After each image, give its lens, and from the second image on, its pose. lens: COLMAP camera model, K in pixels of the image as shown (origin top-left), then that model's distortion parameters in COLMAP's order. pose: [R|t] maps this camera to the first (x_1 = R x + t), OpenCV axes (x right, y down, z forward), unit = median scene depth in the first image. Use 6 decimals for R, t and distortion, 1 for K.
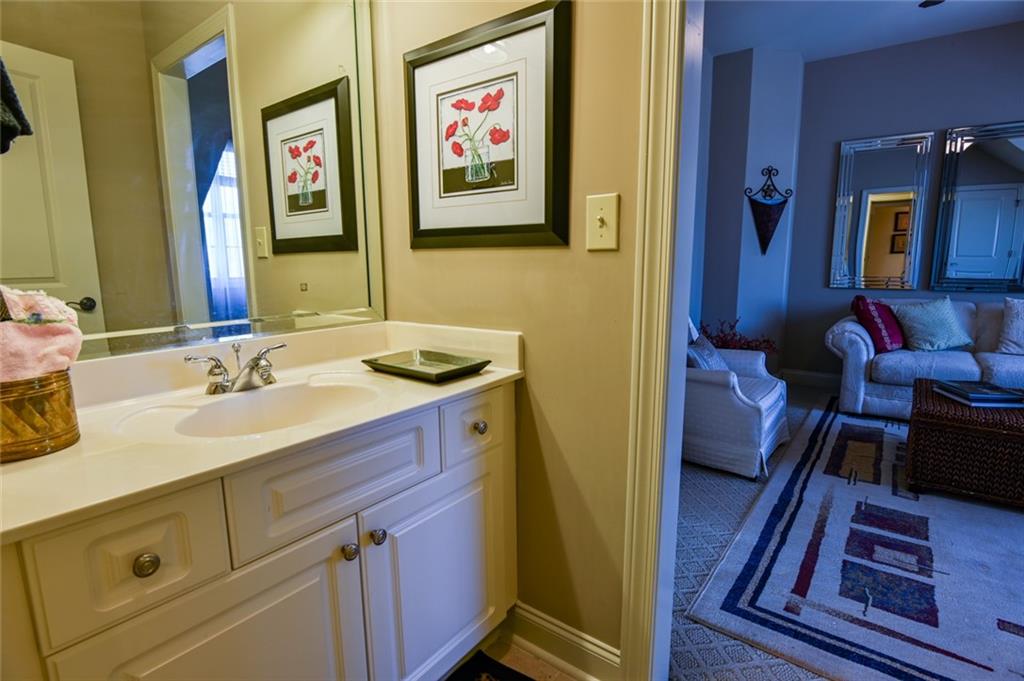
lens RADIAL K [[500.0, 0, 516.1], [0, 500.0, 340.6], [0, 0, 1]] dist [-0.022071, 0.000824]
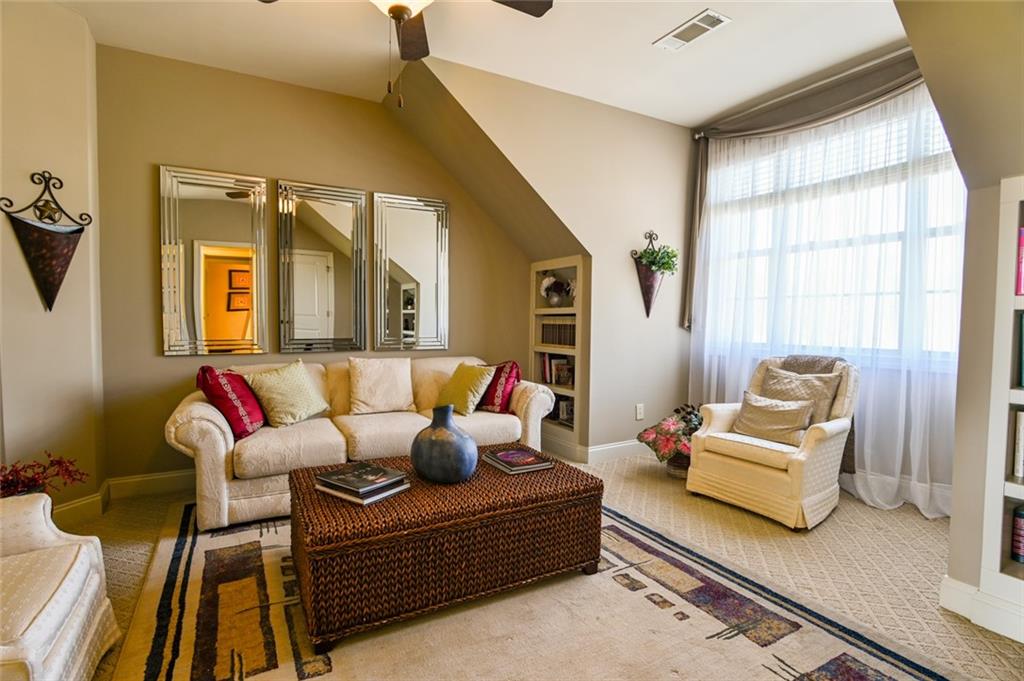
lens RADIAL K [[500.0, 0, 510.8], [0, 500.0, 341.2], [0, 0, 1]] dist [-0.022071, 0.000824]
pose [[0.395697, -0.033130, 0.917783, 0.195812], [0.136025, 0.990441, -0.022894, -0.050783], [-0.908252, 0.133901, 0.396421, 0.286904]]
